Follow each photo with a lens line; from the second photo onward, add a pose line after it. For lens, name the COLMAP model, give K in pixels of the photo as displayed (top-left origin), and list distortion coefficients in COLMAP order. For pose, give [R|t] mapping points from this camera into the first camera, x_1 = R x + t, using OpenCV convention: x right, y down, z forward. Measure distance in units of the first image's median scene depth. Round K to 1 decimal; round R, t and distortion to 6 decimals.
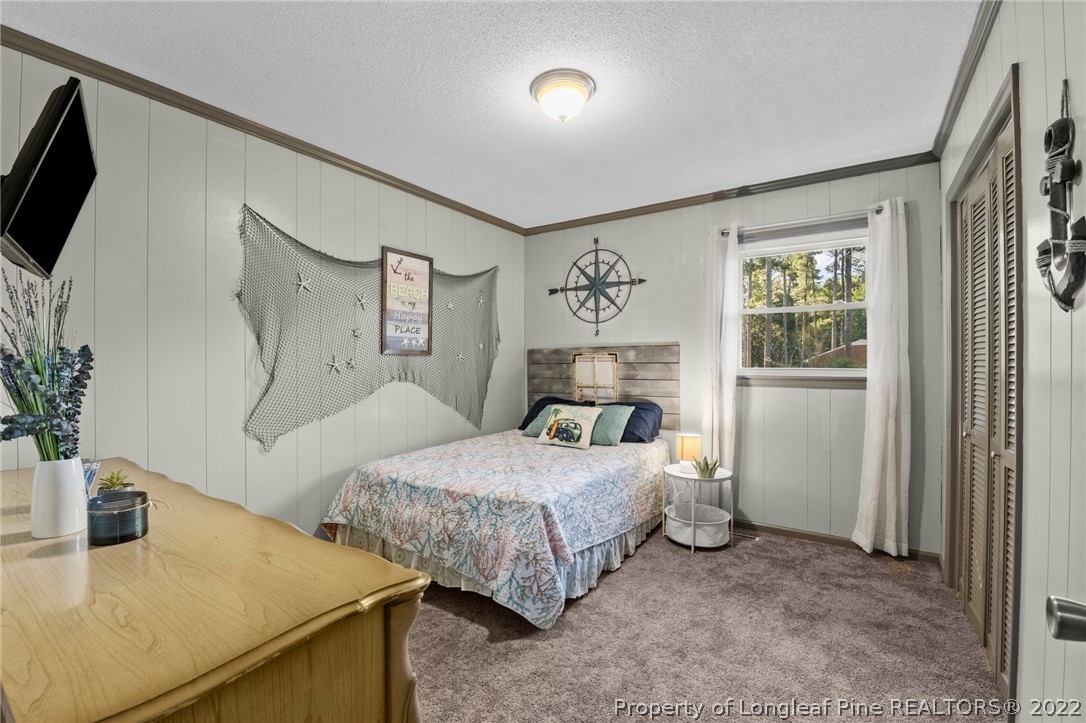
lens RADIAL K [[481.6, 0, 543.0], [0, 481.6, 361.5], [0, 0, 1]] dist [-0.000244, -0.000110]
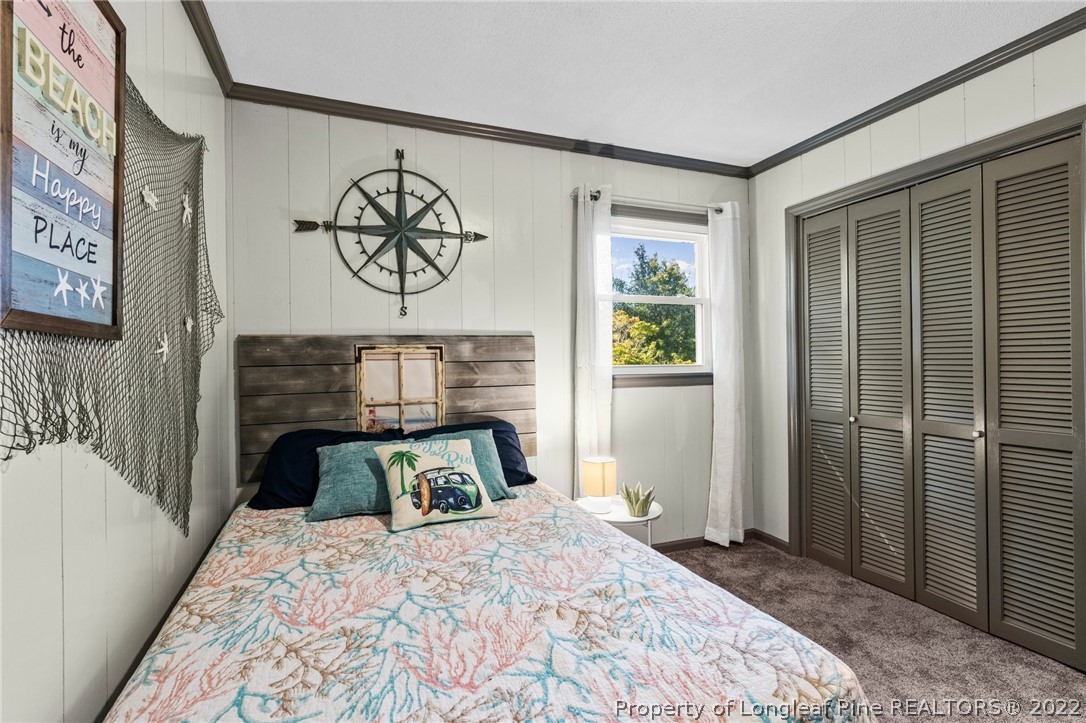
lens RADIAL K [[499.3, 0, 539.9], [0, 499.3, 355.6], [0, 0, 1]] dist [0.003716, 0.000283]
pose [[0.571767, 0.000465, 0.820416, -0.296974], [0.009615, 0.999927, -0.007268, 0.000760], [-0.820359, 0.012044, 0.571721, 0.523084]]
